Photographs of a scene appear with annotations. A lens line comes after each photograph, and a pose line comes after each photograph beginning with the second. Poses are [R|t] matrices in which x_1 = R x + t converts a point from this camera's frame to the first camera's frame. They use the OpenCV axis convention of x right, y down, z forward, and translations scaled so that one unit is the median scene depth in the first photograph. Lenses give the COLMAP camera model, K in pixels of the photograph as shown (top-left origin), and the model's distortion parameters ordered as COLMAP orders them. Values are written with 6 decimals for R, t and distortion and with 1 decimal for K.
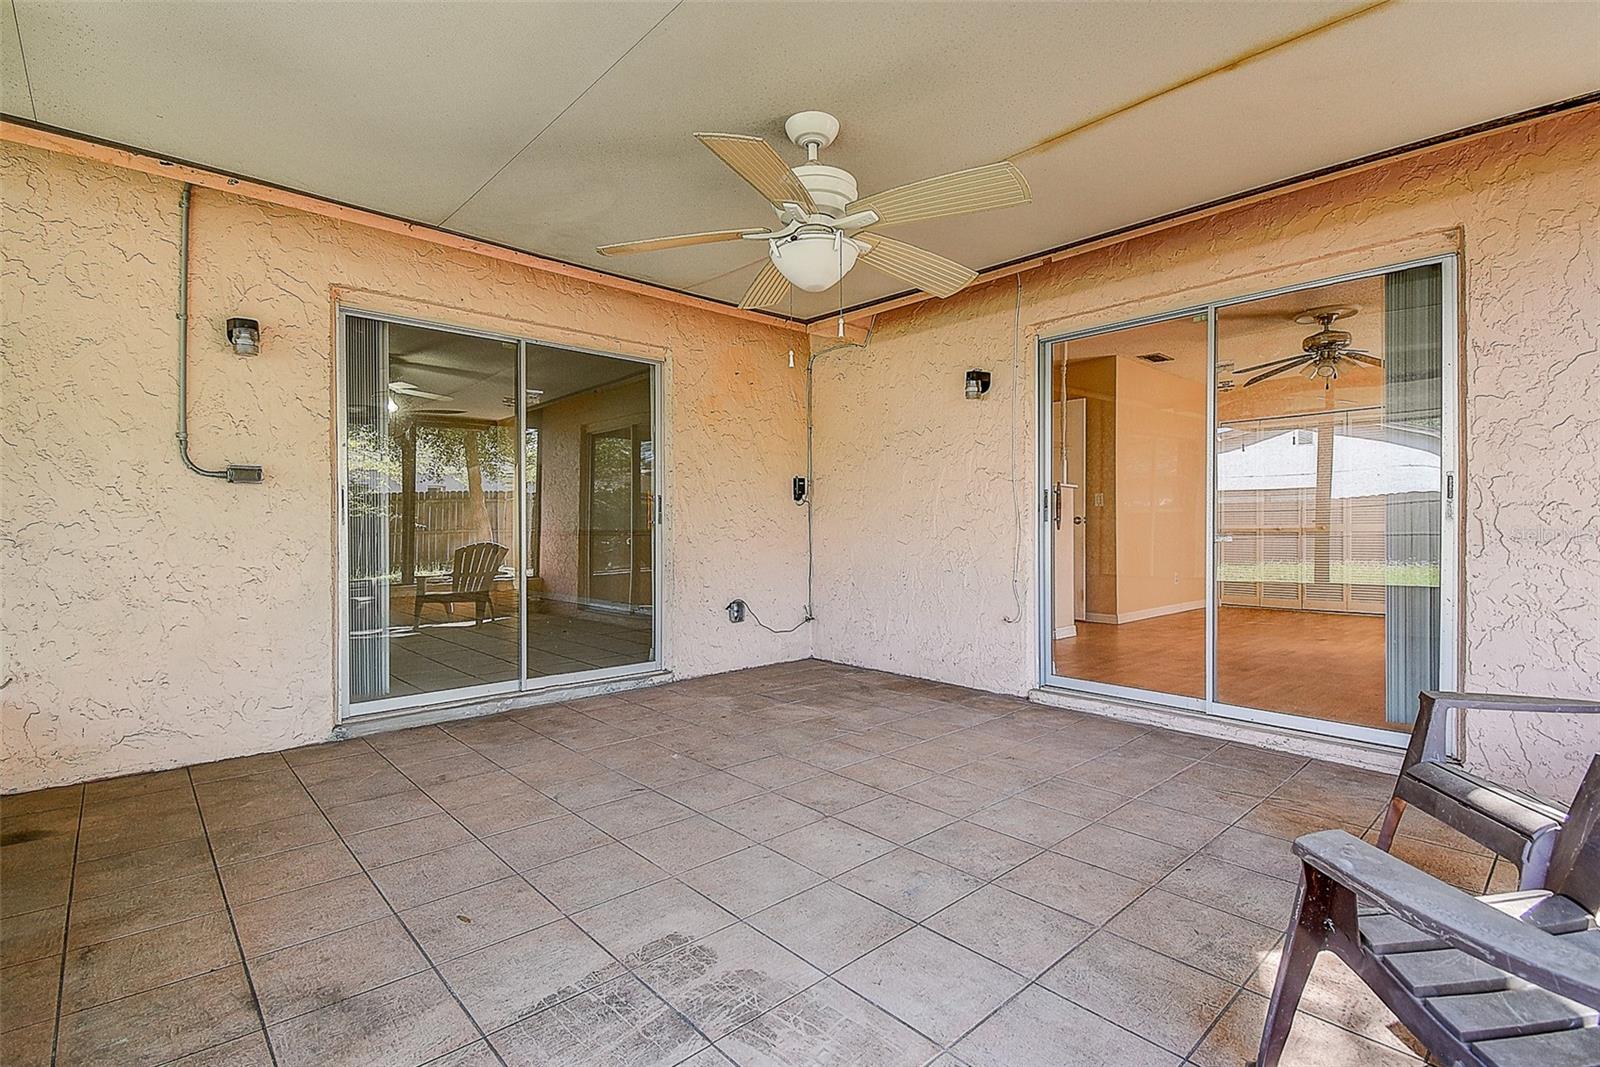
lens RADIAL K [[740.0, 0, 805.3], [0, 740.0, 532.4], [0, 0, 1]] dist [0.002180, -0.000711]
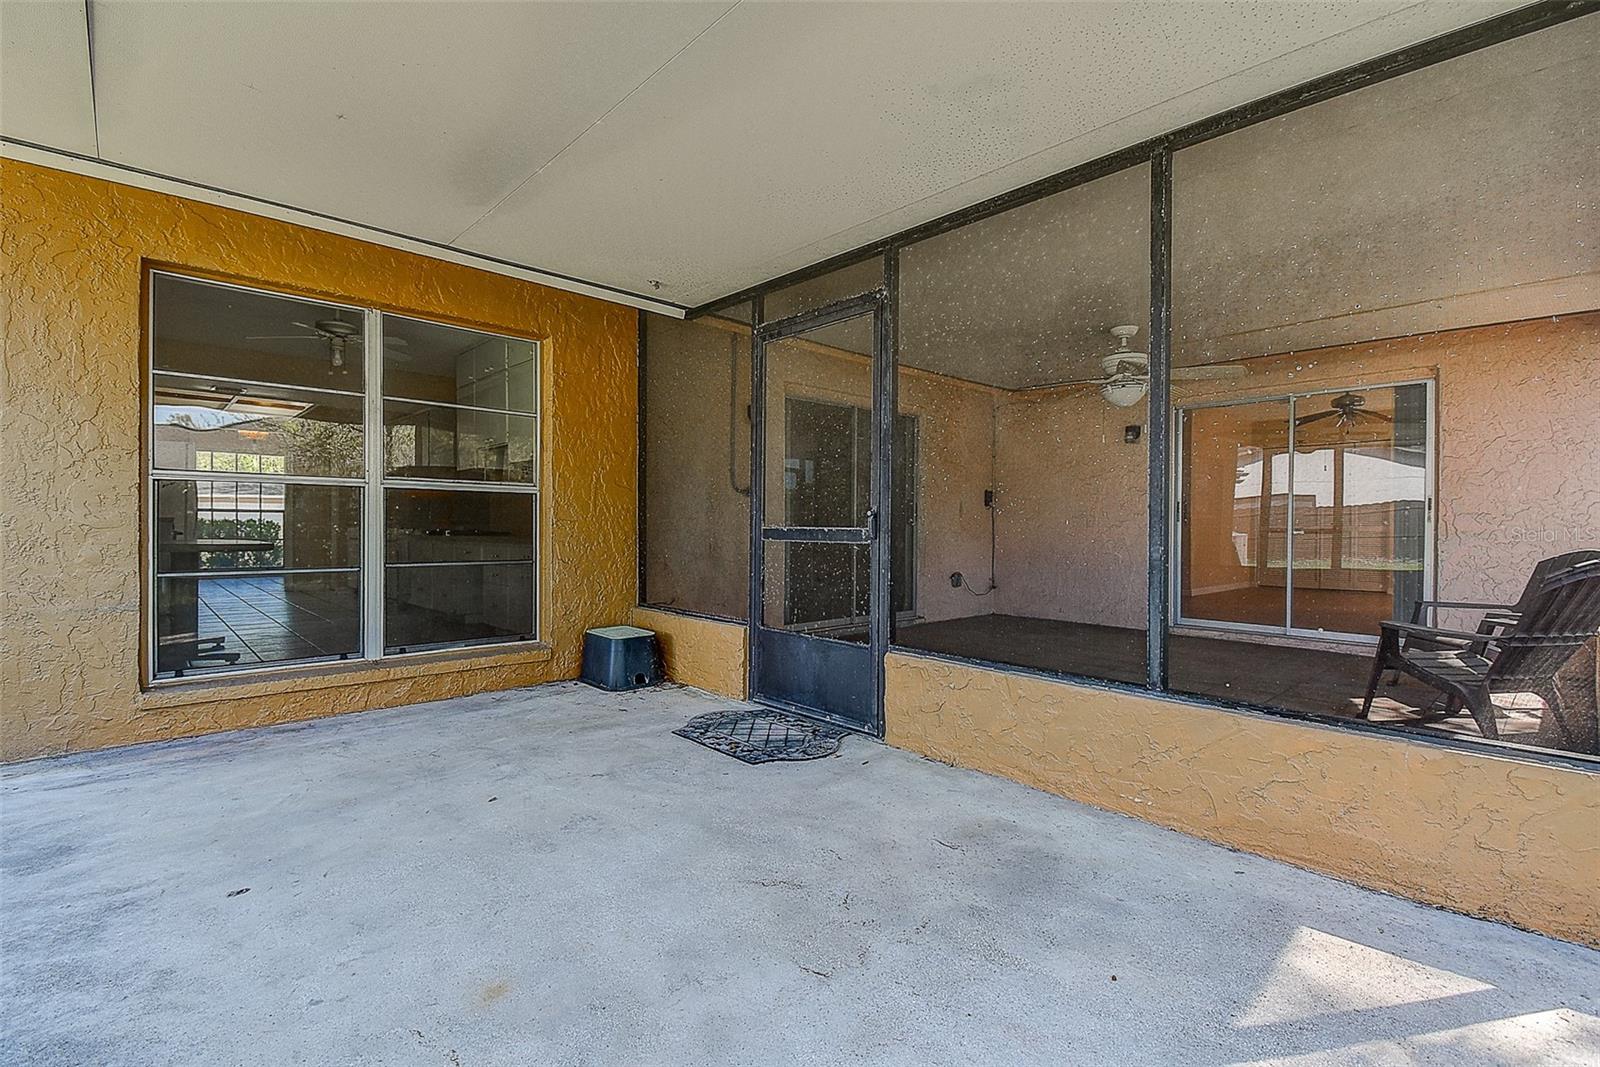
lens RADIAL K [[740.0, 0, 794.2], [0, 740.0, 530.0], [0, 0, 1]] dist [0.002180, -0.000711]
pose [[0.999969, 0.007134, 0.003409, -0.483712], [-0.007130, 0.999974, -0.001189, 0.011229], [-0.003417, 0.001164, 0.999993, -0.564107]]
